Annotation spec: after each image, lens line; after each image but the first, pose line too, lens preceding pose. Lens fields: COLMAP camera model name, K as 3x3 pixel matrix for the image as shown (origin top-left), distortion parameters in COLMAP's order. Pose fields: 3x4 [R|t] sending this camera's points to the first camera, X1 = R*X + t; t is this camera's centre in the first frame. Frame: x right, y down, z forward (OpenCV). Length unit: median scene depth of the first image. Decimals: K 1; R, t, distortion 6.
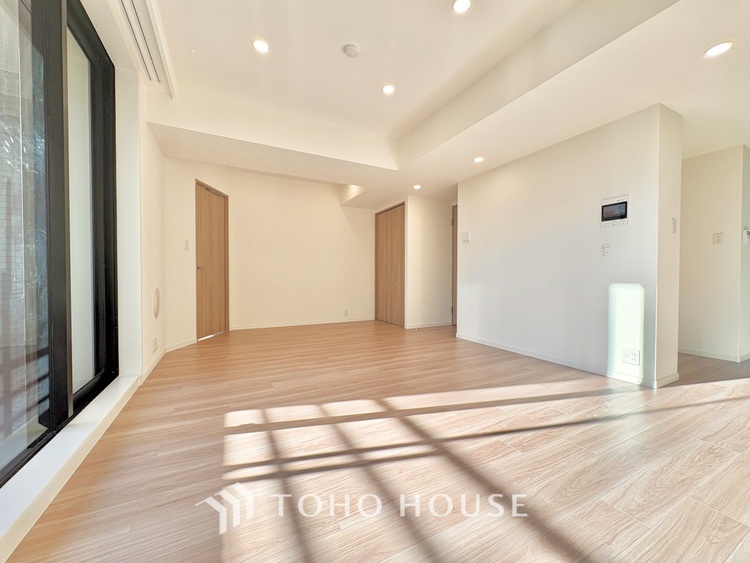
lens RADIAL K [[298.3, 0, 375.0], [0, 298.3, 281.5], [0, 0, 1]] dist [-0.000954, 0.000339]
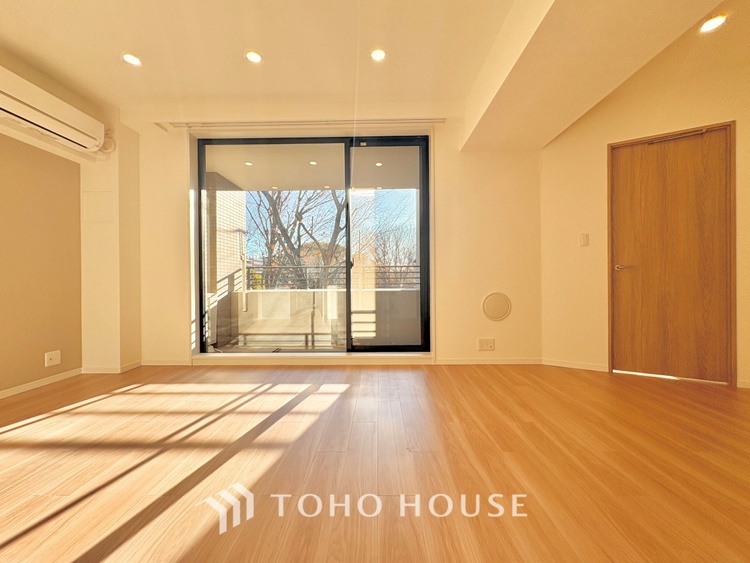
lens RADIAL K [[298.3, 0, 375.0], [0, 298.3, 281.5], [0, 0, 1]] dist [-0.000954, 0.000339]
pose [[-0.468880, 0.003816, -0.883254, 0.402825], [-0.005901, 0.999955, 0.007453, -0.021318], [0.883242, 0.008707, -0.468836, 1.142833]]
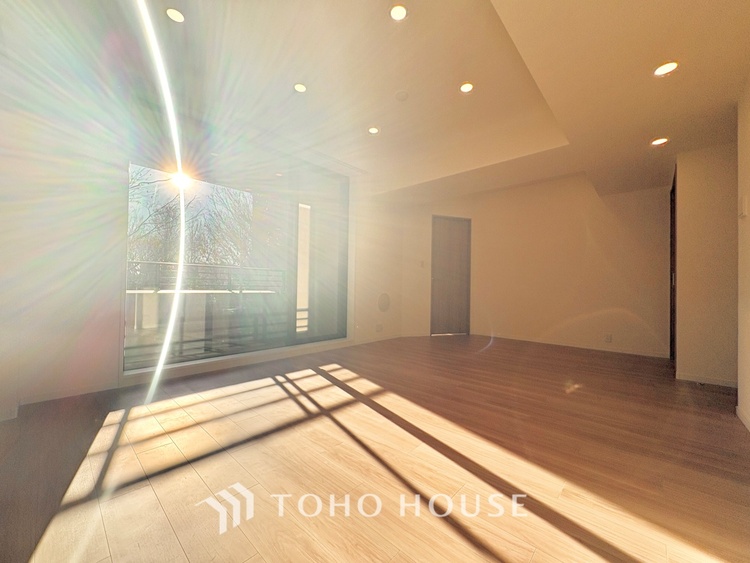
lens RADIAL K [[298.3, 0, 375.0], [0, 298.3, 281.5], [0, 0, 1]] dist [-0.000954, 0.000339]
pose [[0.346801, -0.013089, -0.937847, 0.785404], [-0.032114, 0.999151, -0.025820, 0.002236], [0.937389, 0.039072, 0.346086, 0.403279]]
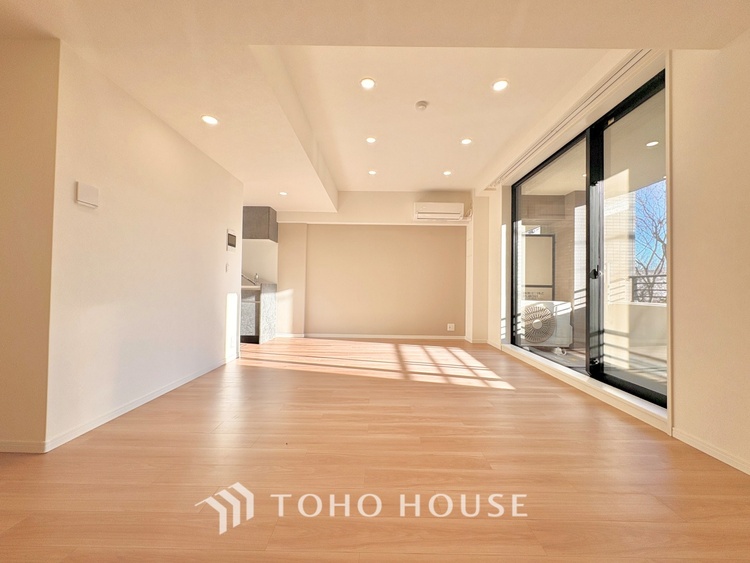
lens RADIAL K [[298.3, 0, 375.0], [0, 298.3, 281.5], [0, 0, 1]] dist [-0.000954, 0.000339]
pose [[-0.886171, -0.004249, 0.463338, -0.378258], [-0.009406, 0.999917, -0.008820, -0.034783], [-0.463262, -0.012174, -0.886138, 1.698850]]
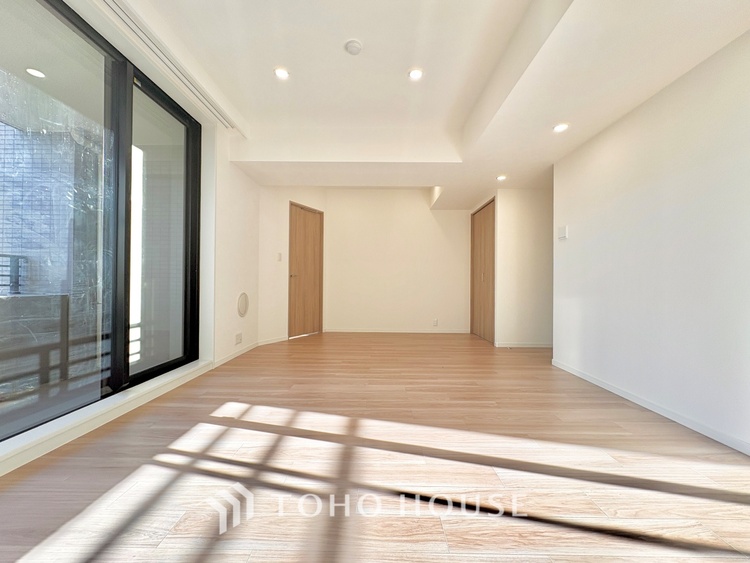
lens RADIAL K [[298.3, 0, 375.0], [0, 298.3, 281.5], [0, 0, 1]] dist [-0.000954, 0.000339]
pose [[0.885508, 0.001169, -0.464623, 0.336506], [-0.013517, 0.999638, -0.023246, -0.002294], [0.464428, 0.026865, 0.885203, 0.161588]]
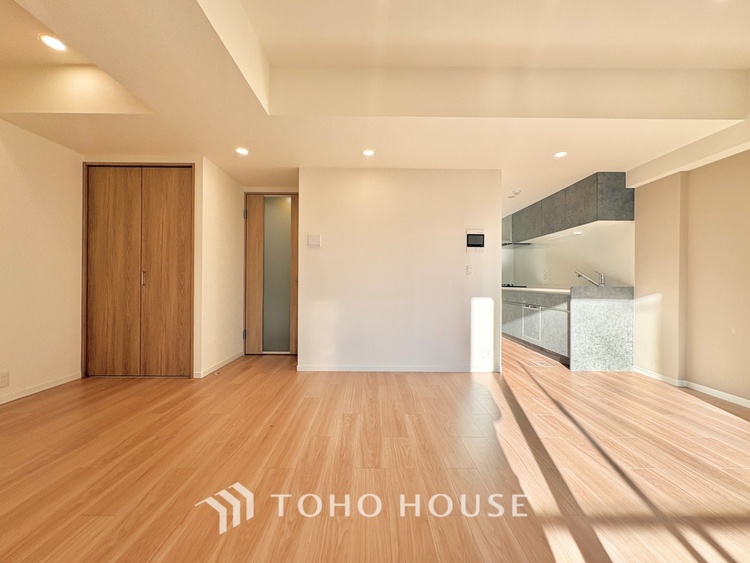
lens RADIAL K [[298.3, 0, 375.0], [0, 298.3, 281.5], [0, 0, 1]] dist [-0.000954, 0.000339]
pose [[0.450240, 0.003543, 0.892901, -0.465297], [0.007240, 0.999945, -0.007618, -0.047174], [-0.892878, 0.009895, 0.450190, 0.720810]]
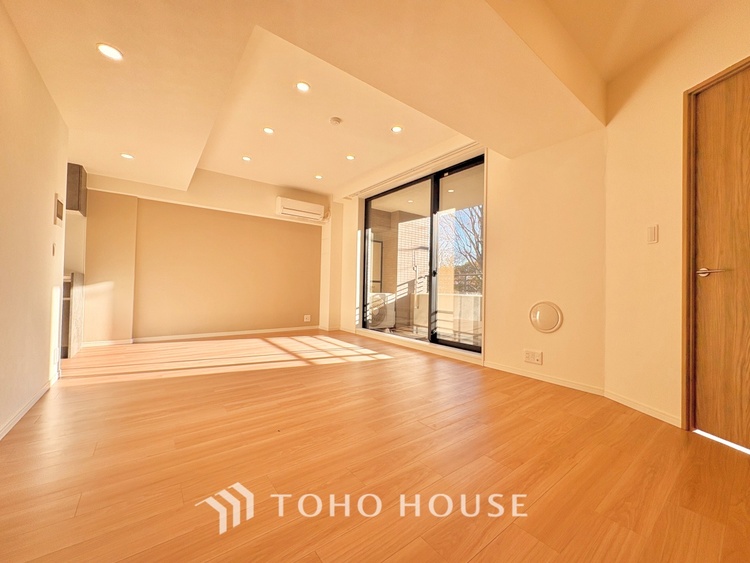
lens RADIAL K [[298.3, 0, 375.0], [0, 298.3, 281.5], [0, 0, 1]] dist [-0.000954, 0.000339]
pose [[-0.984159, -0.025494, -0.175445, -0.030252], [-0.025389, 0.999674, -0.002844, -0.024647], [0.175460, 0.001656, -0.984485, 1.884252]]
